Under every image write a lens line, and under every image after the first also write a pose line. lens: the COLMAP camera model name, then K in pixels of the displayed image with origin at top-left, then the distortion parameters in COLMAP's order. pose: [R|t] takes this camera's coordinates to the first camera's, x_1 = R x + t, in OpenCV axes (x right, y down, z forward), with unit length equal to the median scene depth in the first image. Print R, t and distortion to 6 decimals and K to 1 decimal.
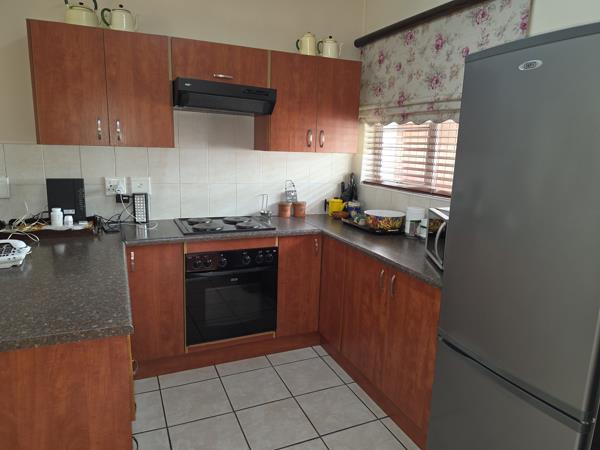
lens RADIAL K [[415.6, 0, 300.0], [0, 415.6, 225.0], [0, 0, 1]] dist [0.099643, -0.125297]
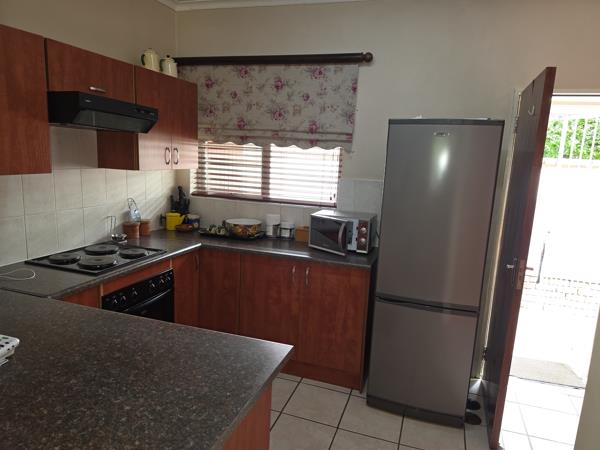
lens RADIAL K [[418.2, 0, 302.4], [0, 418.2, 230.8], [0, 0, 1]] dist [0.102838, -0.138006]
pose [[0.669705, -0.137116, 0.729859, -0.572132], [0.117267, 0.990002, 0.078386, -0.078782], [-0.733310, 0.033093, 0.679088, 0.089793]]
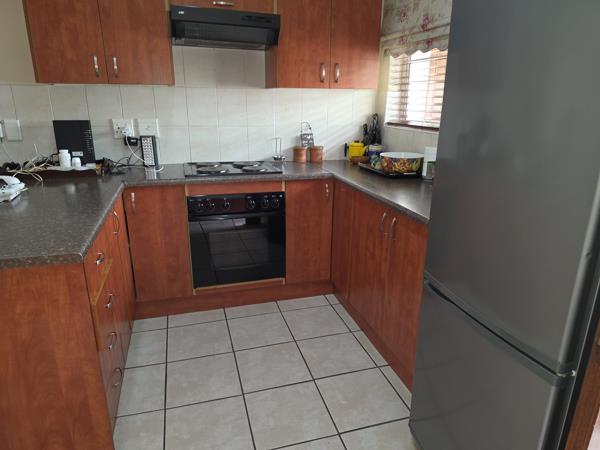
lens RADIAL K [[418.2, 0, 302.4], [0, 418.2, 230.8], [0, 0, 1]] dist [0.102838, -0.138006]
pose [[0.991865, 0.015260, -0.126376, 0.110473], [-0.001102, 0.993780, 0.111357, 0.035602], [0.127289, -0.110312, 0.985712, 0.048838]]
